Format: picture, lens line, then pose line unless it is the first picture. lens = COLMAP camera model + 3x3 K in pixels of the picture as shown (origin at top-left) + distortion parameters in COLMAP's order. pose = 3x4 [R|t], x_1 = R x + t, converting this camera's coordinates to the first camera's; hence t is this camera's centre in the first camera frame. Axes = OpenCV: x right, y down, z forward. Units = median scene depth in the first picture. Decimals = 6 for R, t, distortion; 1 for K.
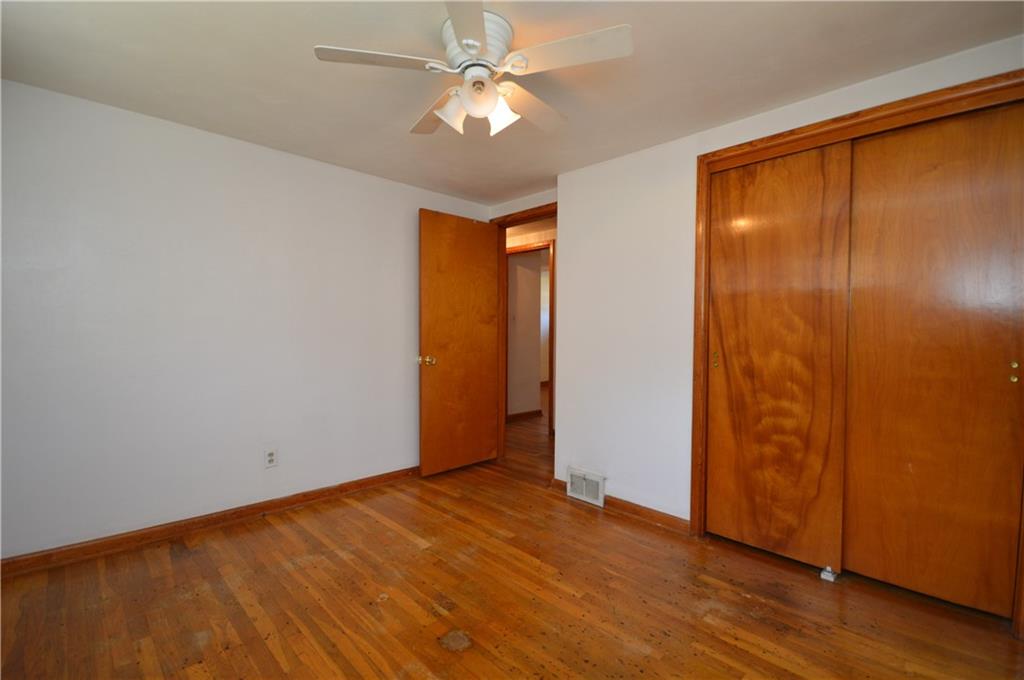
lens RADIAL K [[453.3, 0, 511.0], [0, 453.3, 343.6], [0, 0, 1]] dist [0.004665, -0.008381]
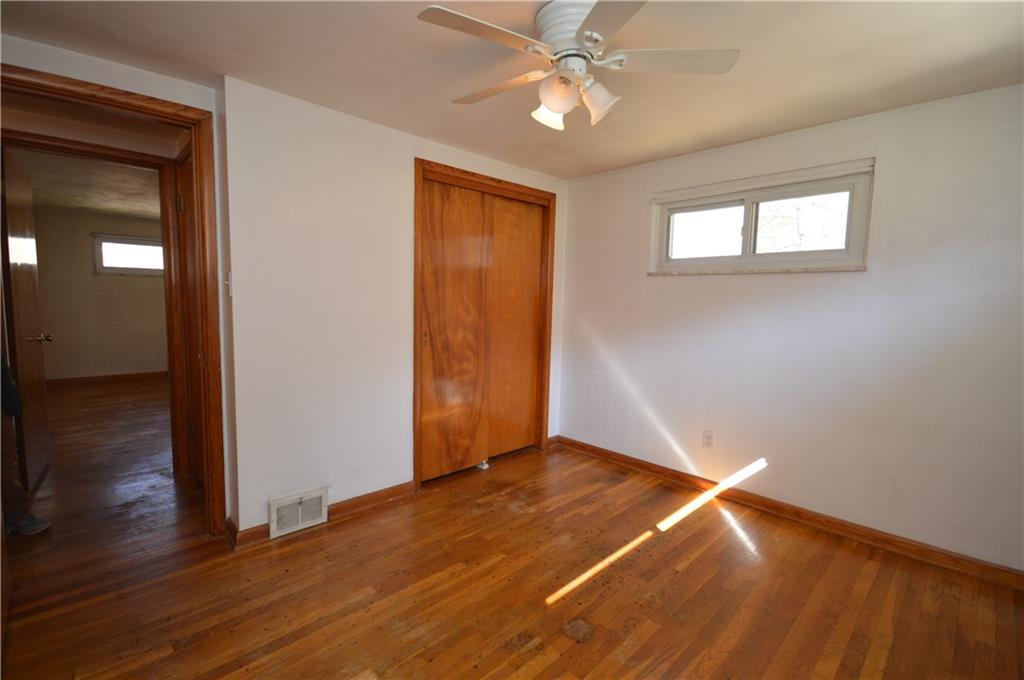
lens RADIAL K [[453.3, 0, 510.2], [0, 453.3, 341.2], [0, 0, 1]] dist [0.004665, -0.008381]
pose [[-0.001736, -0.095158, 0.995461, -0.789241], [0.001075, 0.995461, 0.095160, -0.076348], [-0.999998, 0.001235, -0.001626, 0.830898]]
